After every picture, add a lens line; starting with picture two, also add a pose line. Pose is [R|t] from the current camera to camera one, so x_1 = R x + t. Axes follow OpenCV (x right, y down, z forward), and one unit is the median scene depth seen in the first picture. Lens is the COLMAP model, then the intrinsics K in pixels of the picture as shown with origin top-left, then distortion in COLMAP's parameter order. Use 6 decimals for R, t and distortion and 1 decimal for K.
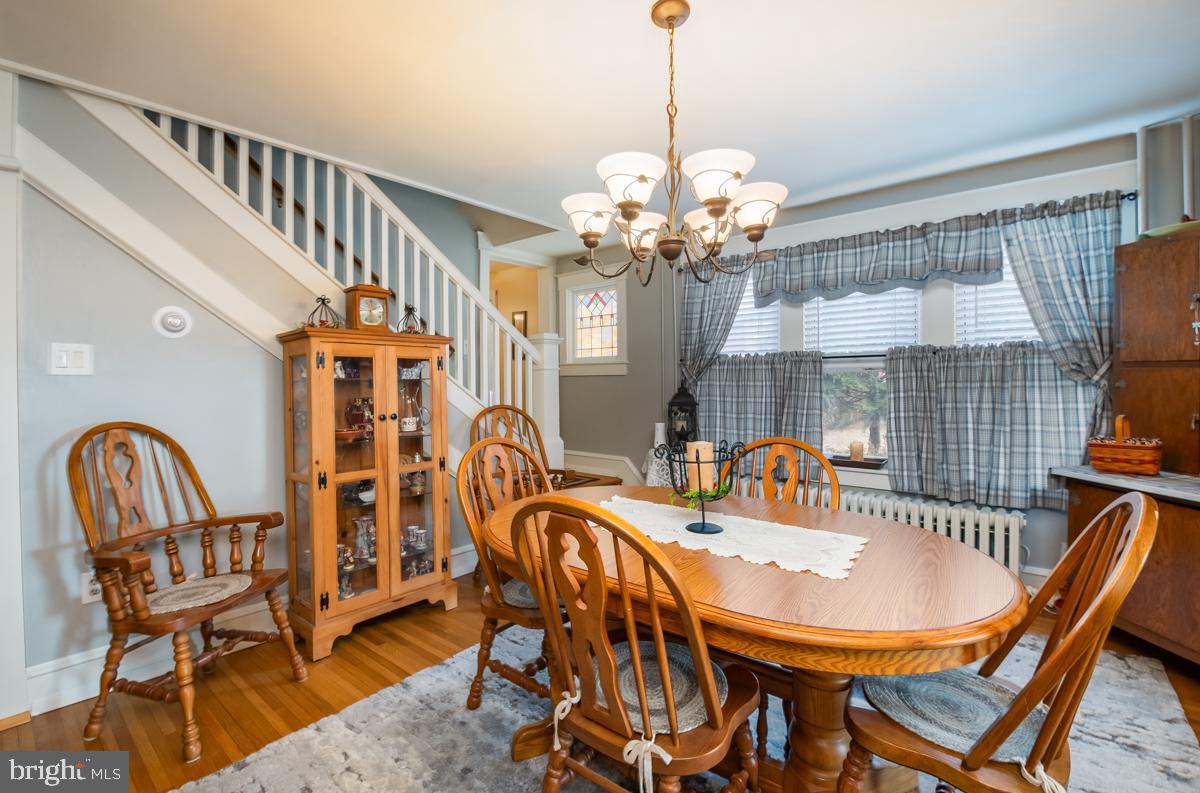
lens RADIAL K [[514.7, 0, 596.1], [0, 514.7, 387.9], [0, 0, 1]] dist [-0.000618, -0.000010]
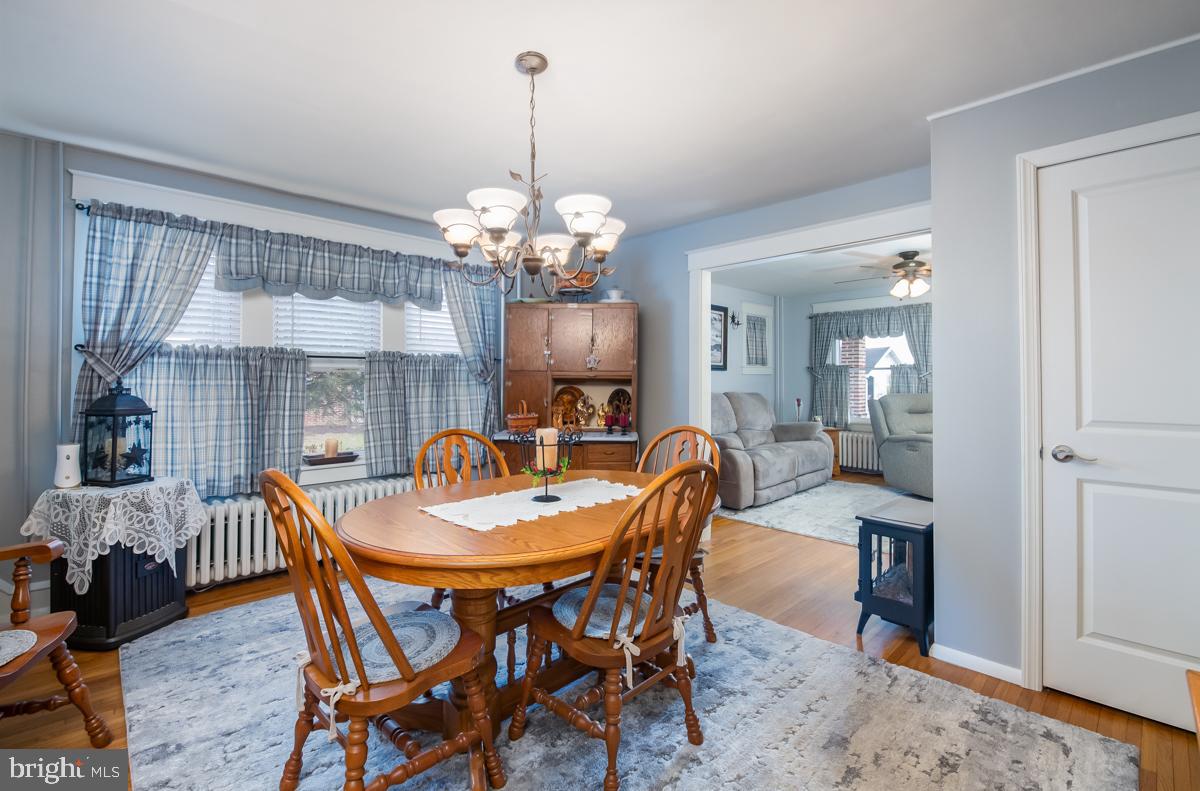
lens RADIAL K [[514.7, 0, 596.1], [0, 514.7, 386.9], [0, 0, 1]] dist [-0.000618, -0.000010]
pose [[0.123480, -0.002909, 0.992343, -0.505069], [0.008937, 0.999958, 0.001820, 0.002654], [-0.992307, 0.008644, 0.123501, 0.368790]]
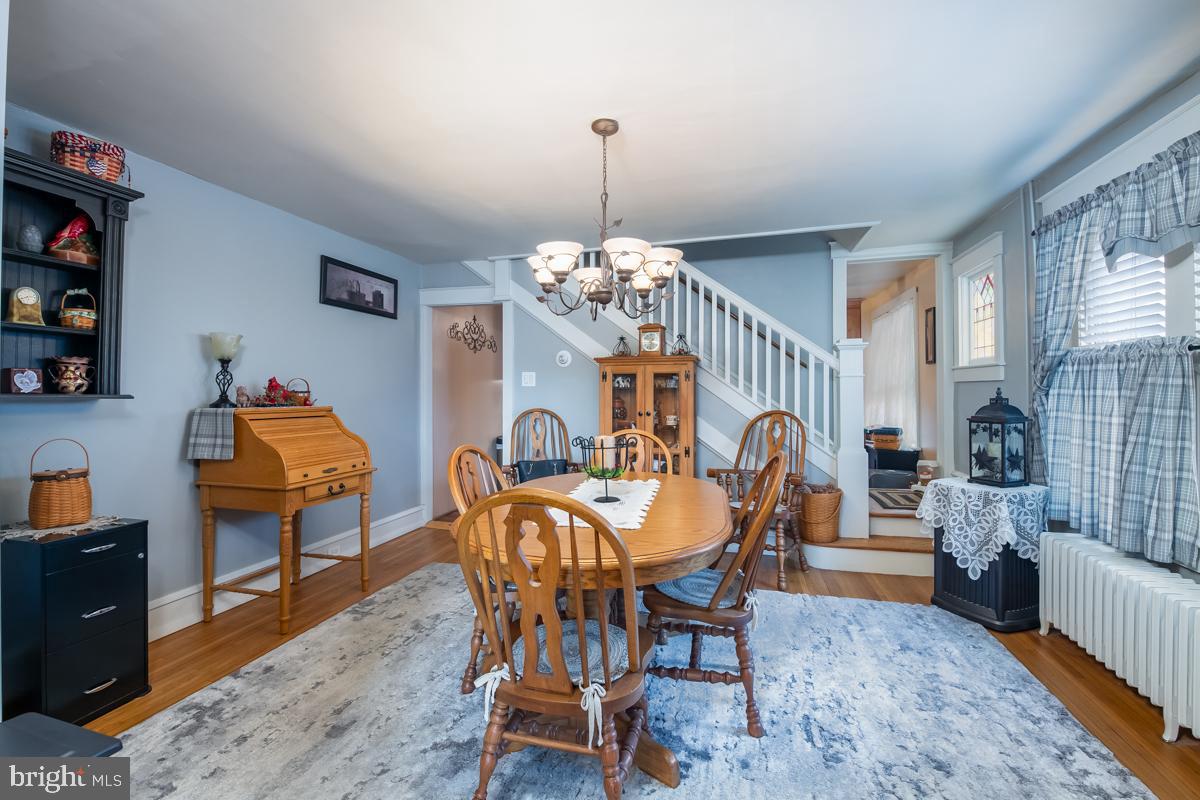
lens RADIAL K [[543.7, 0, 591.6], [0, 543.7, 393.1], [0, 0, 1]] dist [-0.000598, -0.011710]
pose [[0.397034, 0.009736, -0.917752, 0.804568], [-0.011075, 0.999922, 0.005817, -0.006928], [0.917737, 0.007854, 0.397111, 0.193685]]
